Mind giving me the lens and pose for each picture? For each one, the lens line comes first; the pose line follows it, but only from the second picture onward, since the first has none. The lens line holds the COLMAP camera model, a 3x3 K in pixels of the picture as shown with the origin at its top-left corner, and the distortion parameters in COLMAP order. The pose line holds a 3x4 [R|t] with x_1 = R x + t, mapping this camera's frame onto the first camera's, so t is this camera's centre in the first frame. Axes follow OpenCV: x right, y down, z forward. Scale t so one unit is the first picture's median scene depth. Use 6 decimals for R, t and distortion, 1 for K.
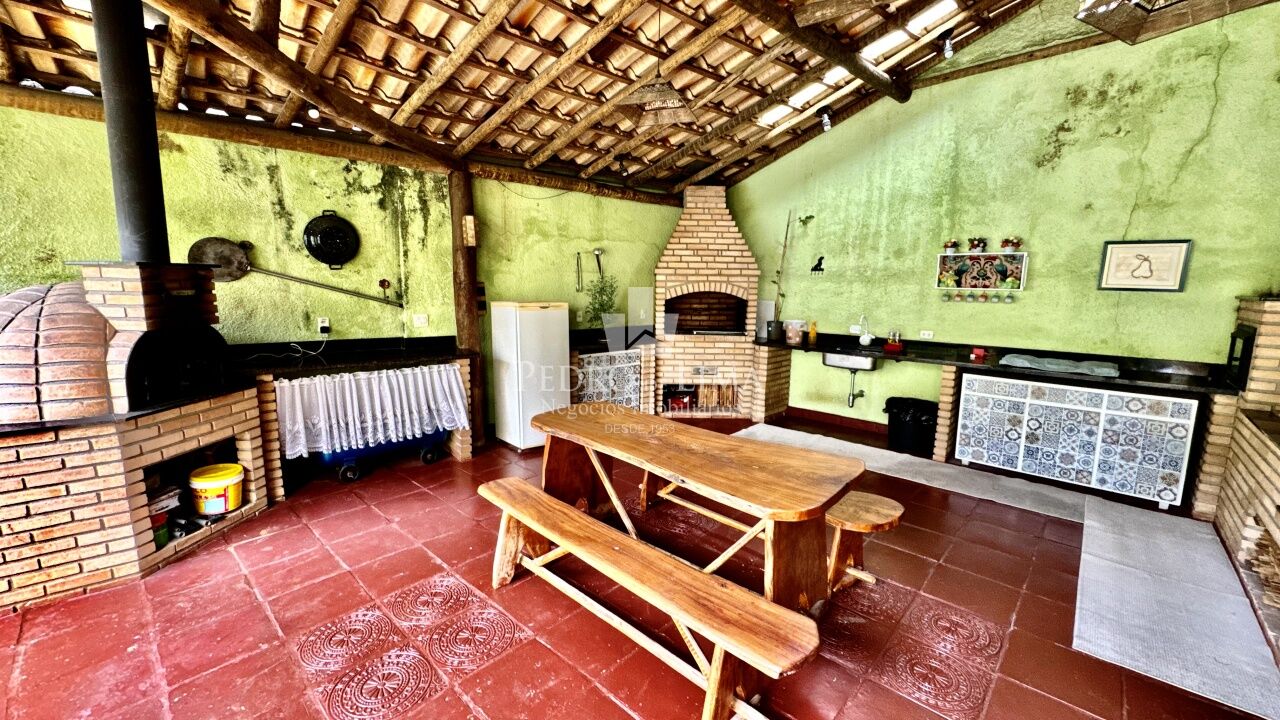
lens RADIAL K [[509.3, 0, 642.5], [0, 509.3, 362.0], [0, 0, 1]] dist [-0.003532, -0.000037]
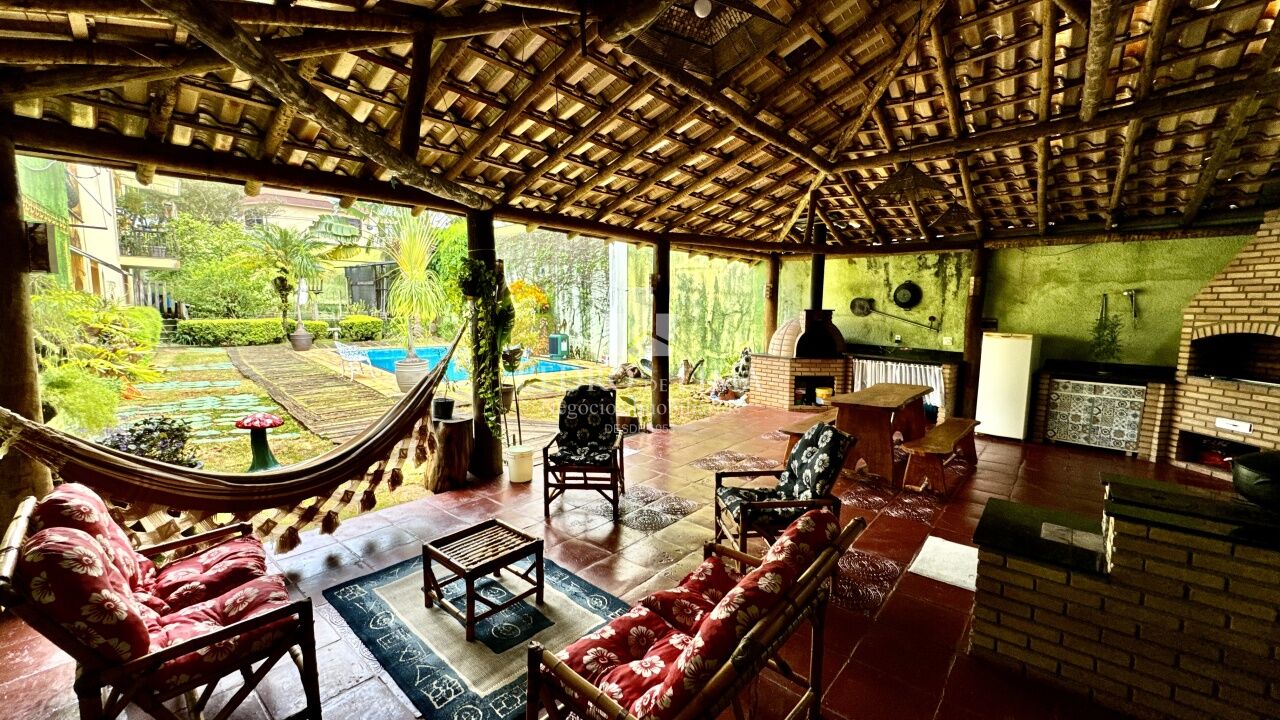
lens RADIAL K [[509.3, 0, 640.3], [0, 509.3, 355.8], [0, 0, 1]] dist [-0.003532, -0.000037]
pose [[0.035372, 0.085054, -0.995748, 1.263669], [-0.165618, 0.983093, 0.078090, 0.002059], [0.985555, 0.162152, 0.048860, -0.057714]]
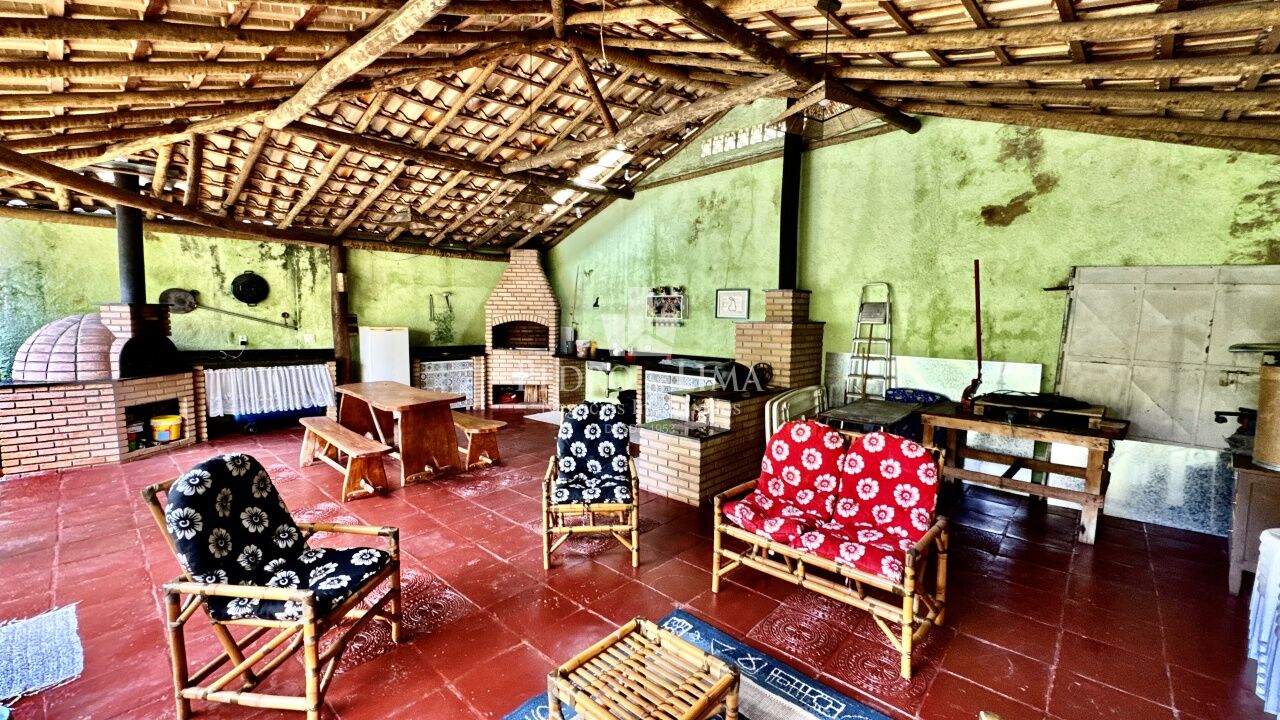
lens RADIAL K [[509.3, 0, 640.8], [0, 509.3, 362.1], [0, 0, 1]] dist [-0.003532, -0.000037]
pose [[0.999967, -0.001302, 0.008001, 0.616791], [0.001833, 0.997771, -0.066698, 0.105024], [-0.007896, 0.066711, 0.997741, -0.610470]]
